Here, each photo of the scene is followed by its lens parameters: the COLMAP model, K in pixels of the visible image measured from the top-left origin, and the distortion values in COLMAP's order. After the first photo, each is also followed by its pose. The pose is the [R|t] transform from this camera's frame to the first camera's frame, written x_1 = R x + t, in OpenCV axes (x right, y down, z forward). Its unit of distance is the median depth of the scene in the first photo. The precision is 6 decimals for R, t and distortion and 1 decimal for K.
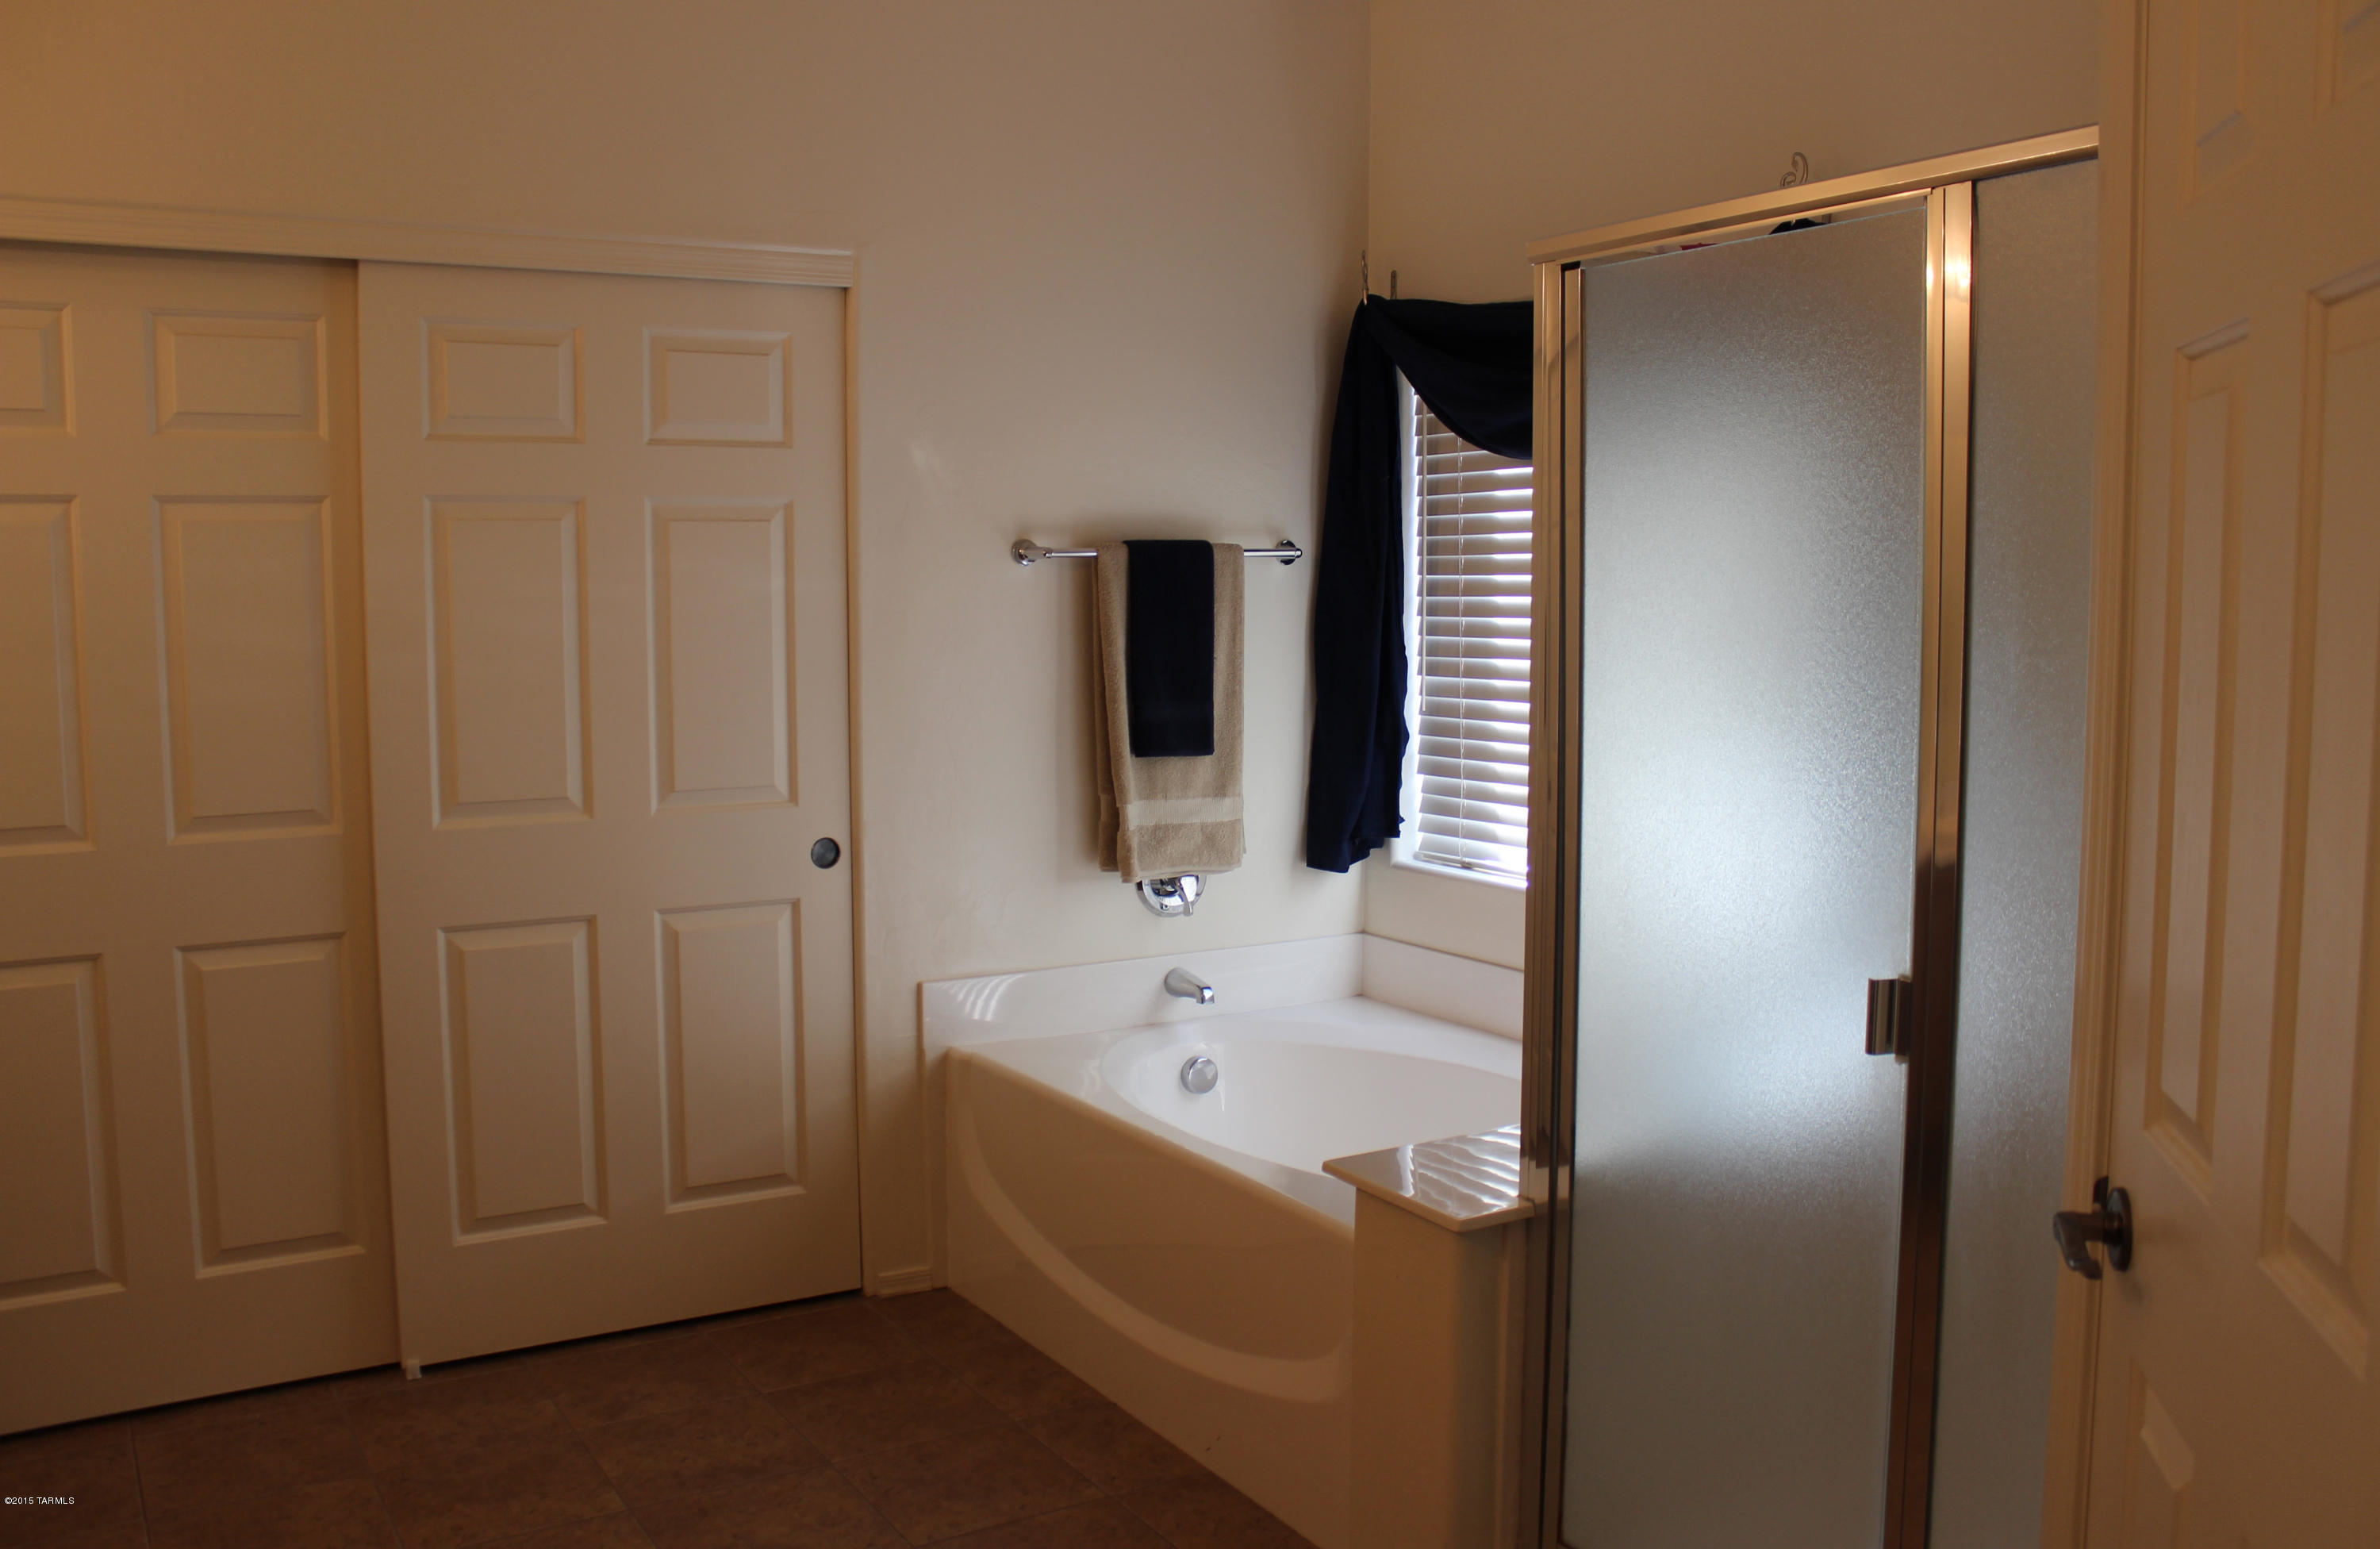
lens RADIAL K [[1998.6, 0, 1190.0], [0, 1998.6, 774.5], [0, 0, 1]] dist [-0.167095, 0.141240]
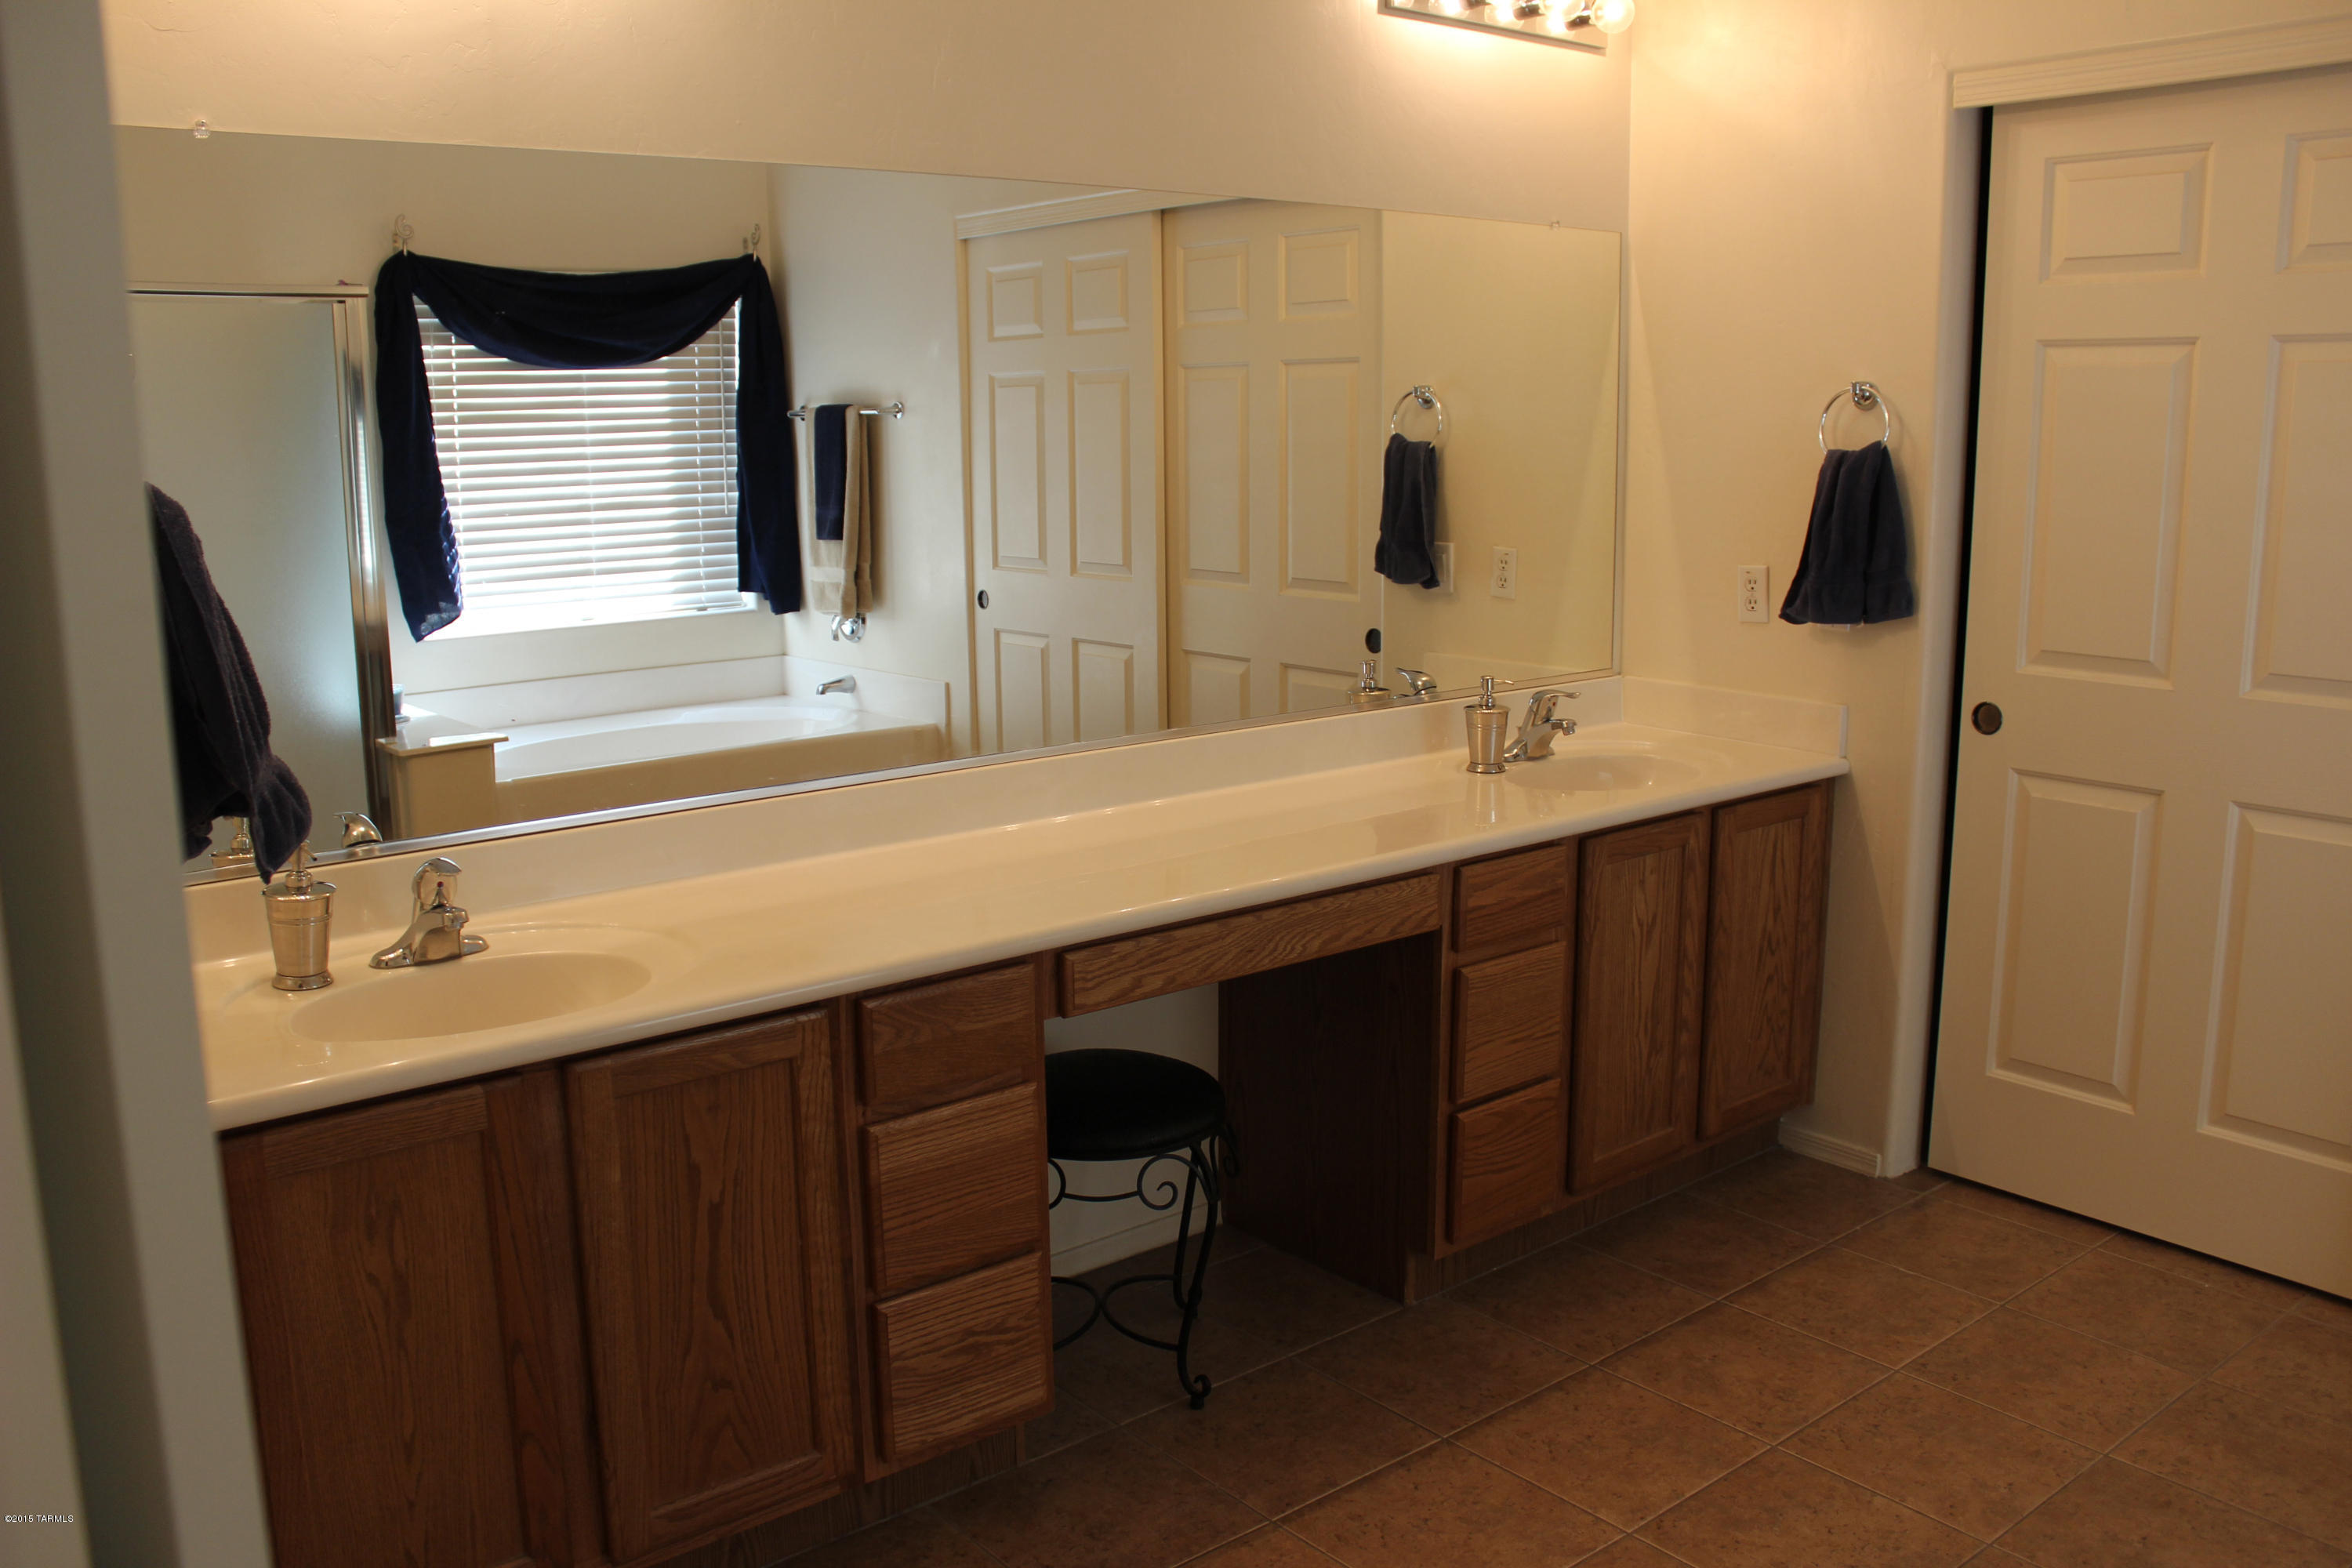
lens RADIAL K [[1935.5, 0, 1176.0], [0, 1935.5, 784.0], [0, 0, 1]] dist [-0.165579, 0.142590]
pose [[0.104764, 0.193035, -0.975583, 0.348412], [-0.090575, 0.978756, 0.183936, -0.045671], [0.990364, 0.069094, 0.120023, 0.359510]]
